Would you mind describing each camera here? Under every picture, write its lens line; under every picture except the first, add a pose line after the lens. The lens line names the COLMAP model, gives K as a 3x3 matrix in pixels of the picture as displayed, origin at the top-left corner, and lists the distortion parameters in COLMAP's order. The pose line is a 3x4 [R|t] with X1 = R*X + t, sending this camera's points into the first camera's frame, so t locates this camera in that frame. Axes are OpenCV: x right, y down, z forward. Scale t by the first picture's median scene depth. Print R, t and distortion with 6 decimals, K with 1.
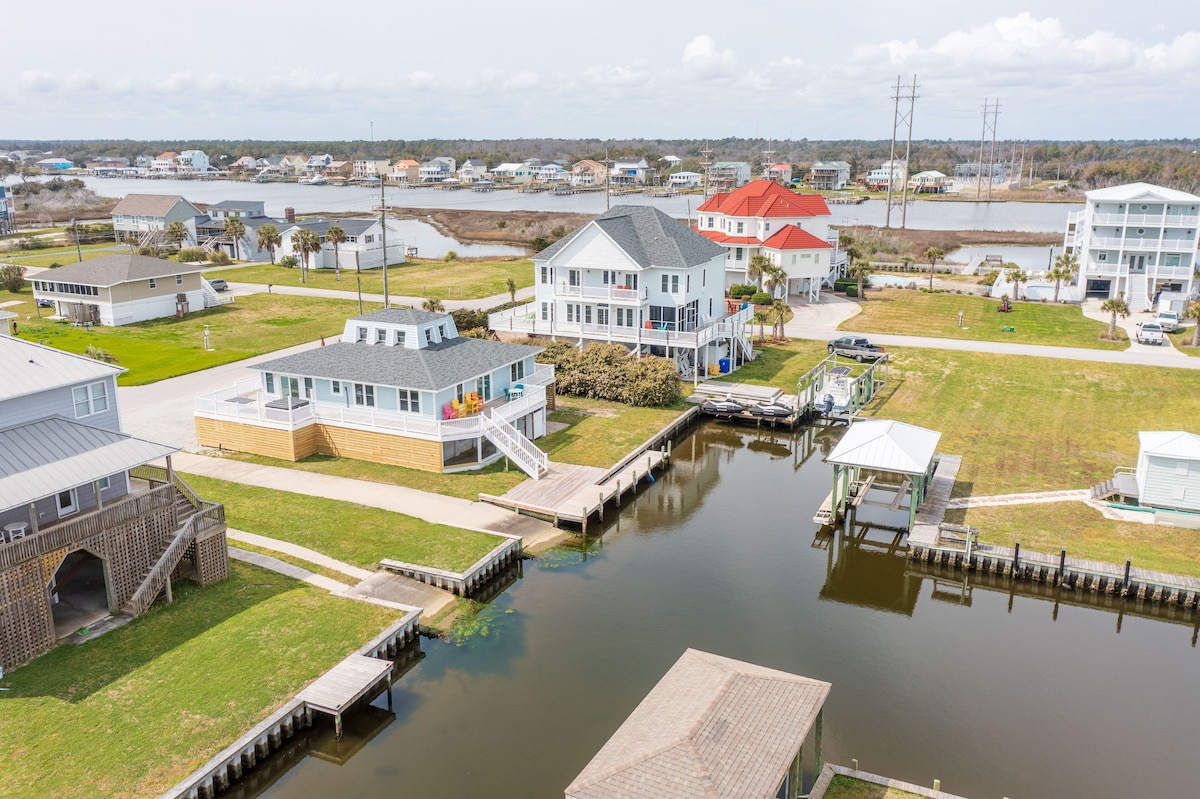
lens RADIAL K [[970.4, 0, 604.3], [0, 970.4, 397.4], [0, 0, 1]] dist [0.002031, 0.015527]
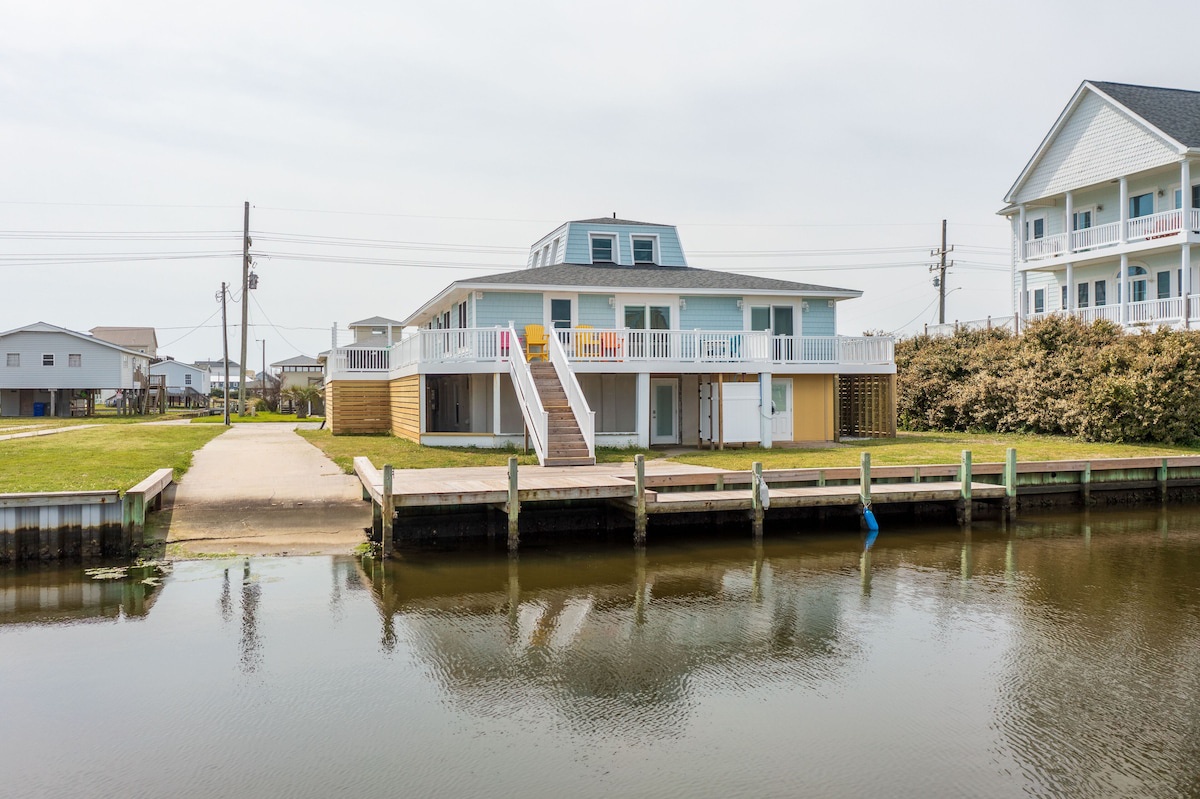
lens RADIAL K [[958.8, 0, 600.0], [0, 958.8, 399.5], [0, 0, 1]] dist [0.003476, 0.018452]
pose [[0.674785, -0.001538, -0.738013, 0.211580], [-0.178223, 0.970062, -0.164975, 0.106534], [0.716172, 0.242853, 0.654309, 0.675013]]
